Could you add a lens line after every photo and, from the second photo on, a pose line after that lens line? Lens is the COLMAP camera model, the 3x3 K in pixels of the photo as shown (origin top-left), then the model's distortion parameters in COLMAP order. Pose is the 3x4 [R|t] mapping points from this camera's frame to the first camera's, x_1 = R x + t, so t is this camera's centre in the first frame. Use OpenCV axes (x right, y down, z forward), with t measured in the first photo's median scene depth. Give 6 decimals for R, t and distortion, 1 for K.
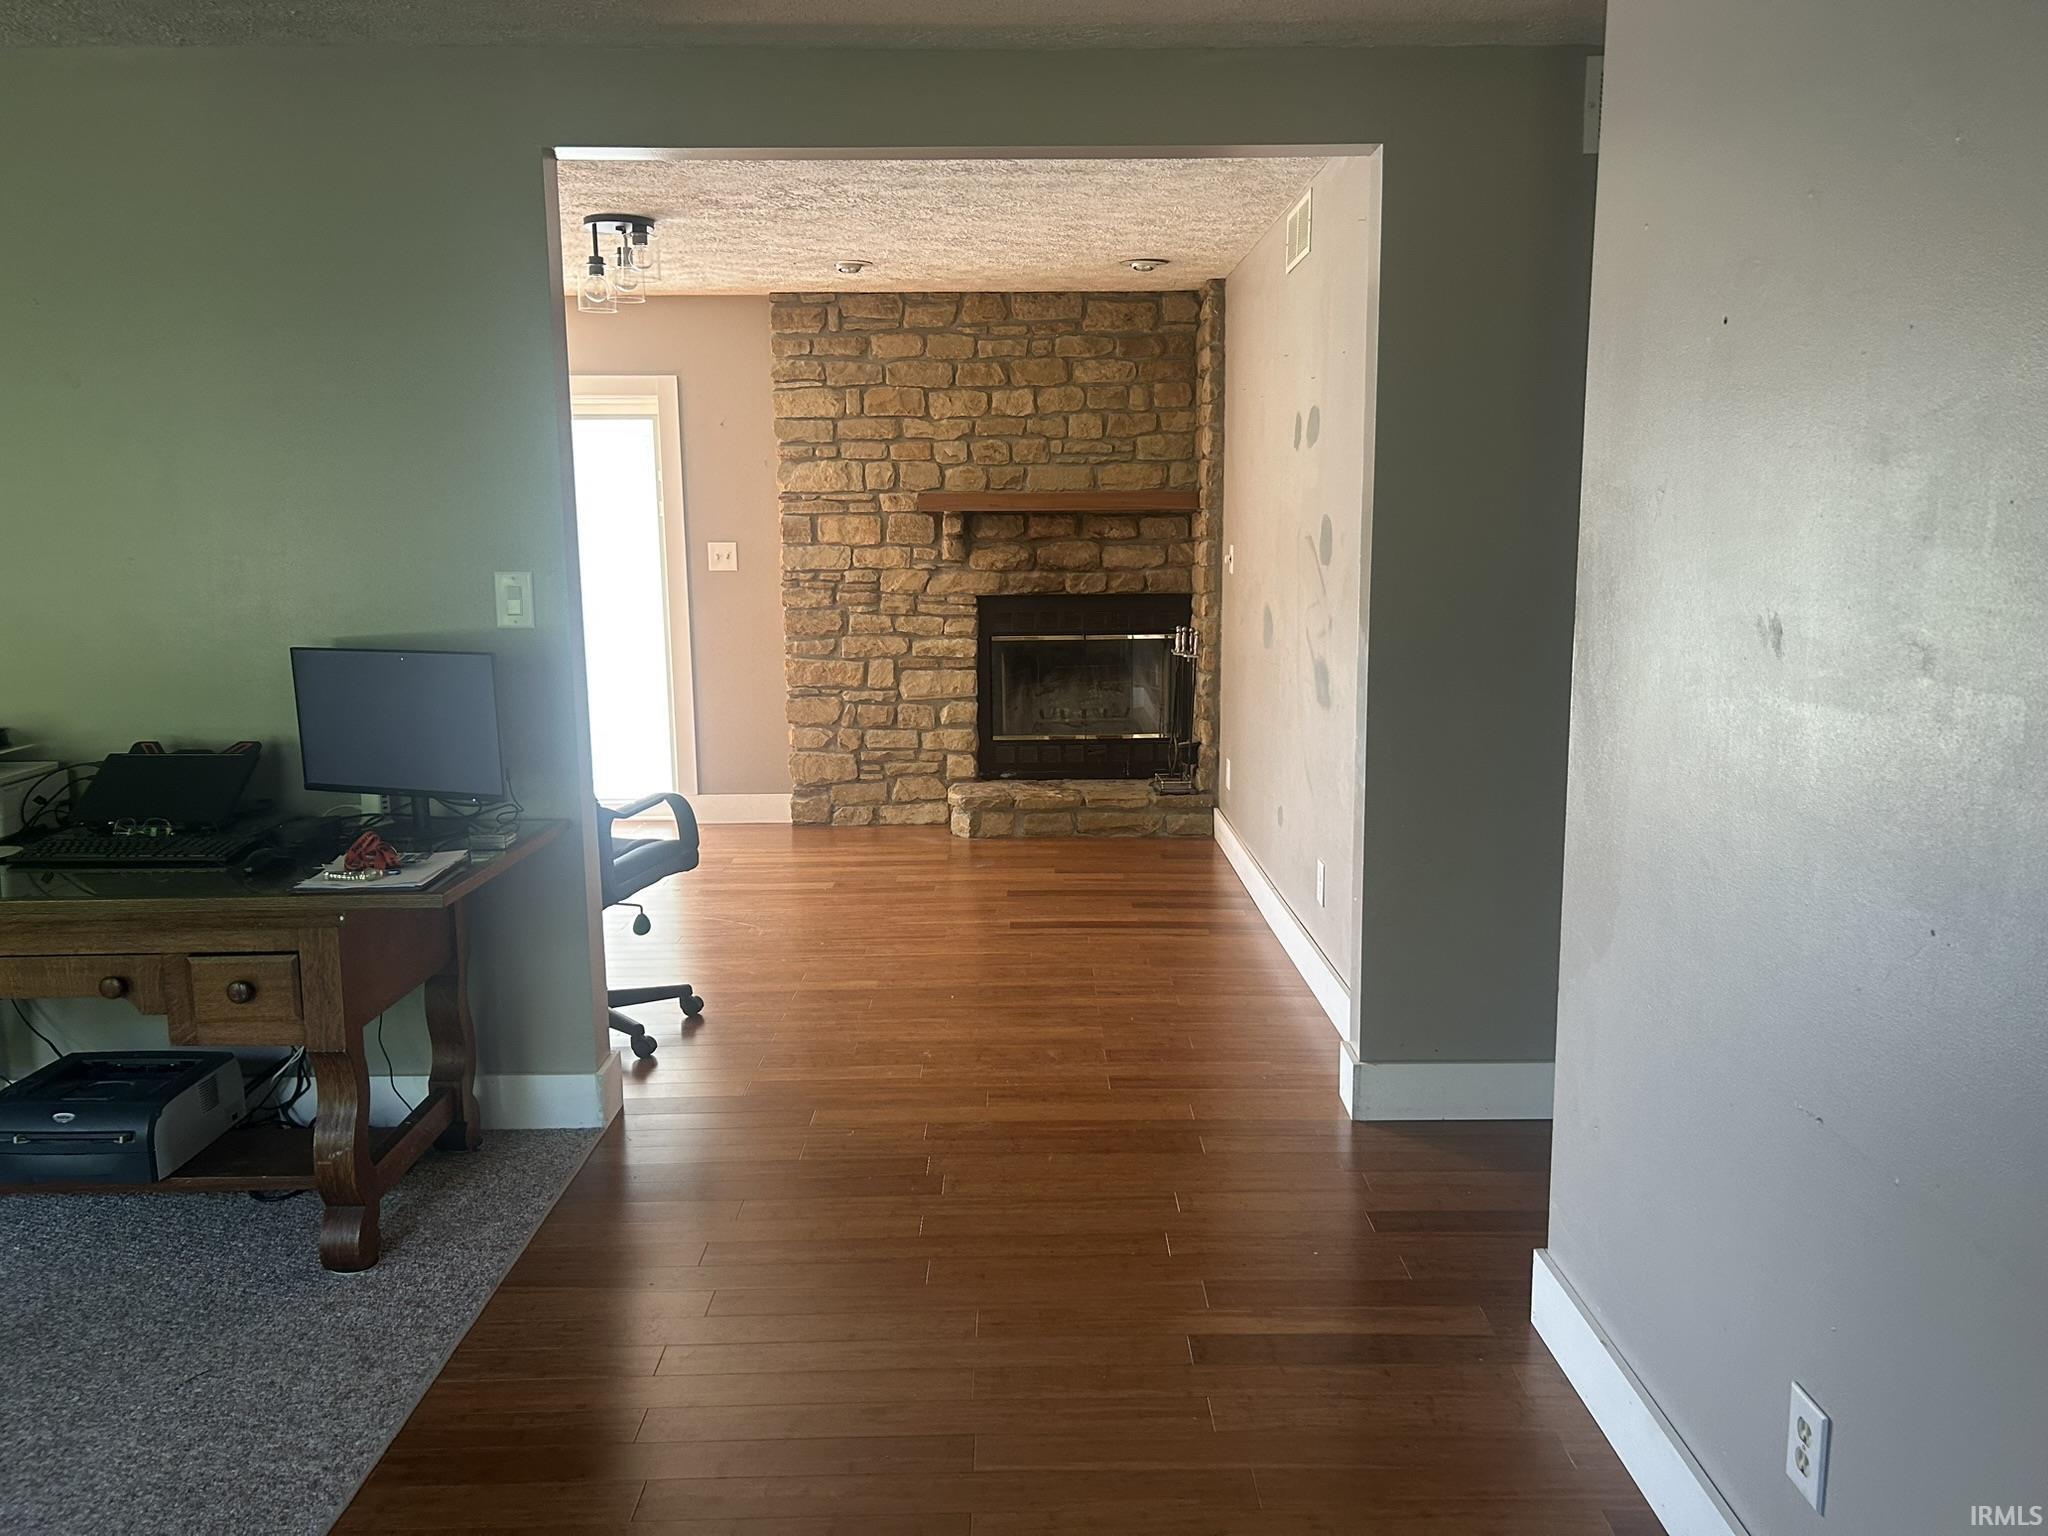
lens RADIAL K [[1551.6, 0, 1024.0], [0, 1551.6, 768.0], [0, 0, 1]] dist [0.052034, -0.056566]
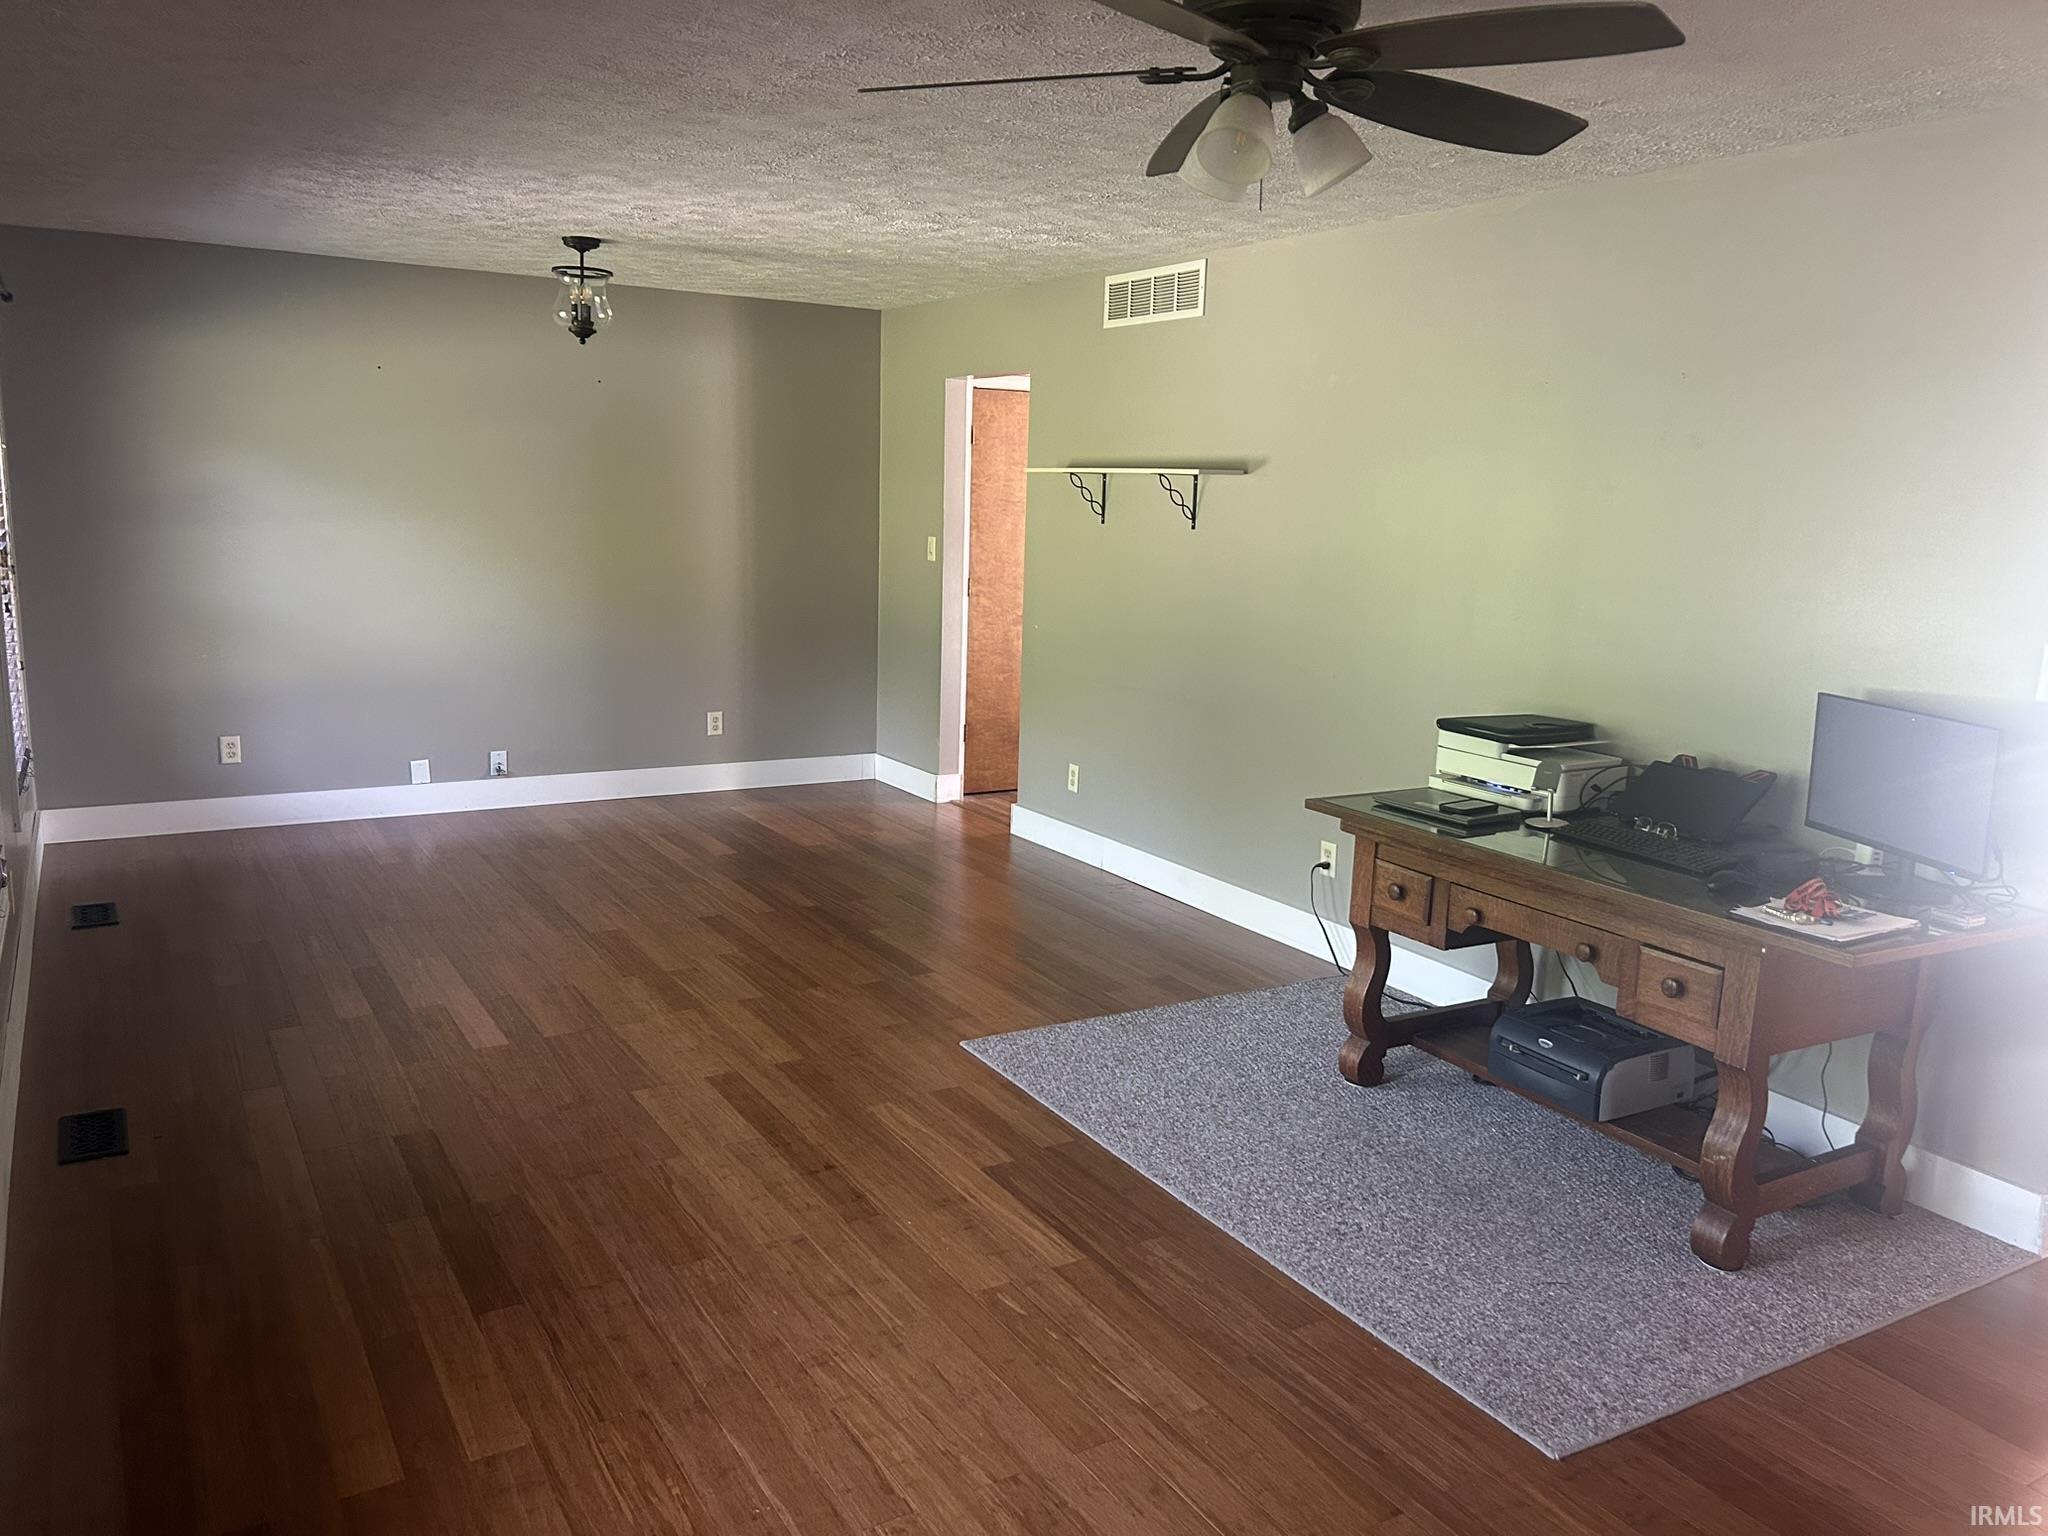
lens RADIAL K [[1536.0, 0, 1024.0], [0, 1536.0, 768.0], [0, 0, 1]] dist [0.048341, 0.003119]
pose [[0.512469, 0.180137, -0.839599, 0.175383], [-0.176166, 0.979007, 0.102521, -0.045907], [0.840441, 0.095370, 0.533445, -0.017433]]
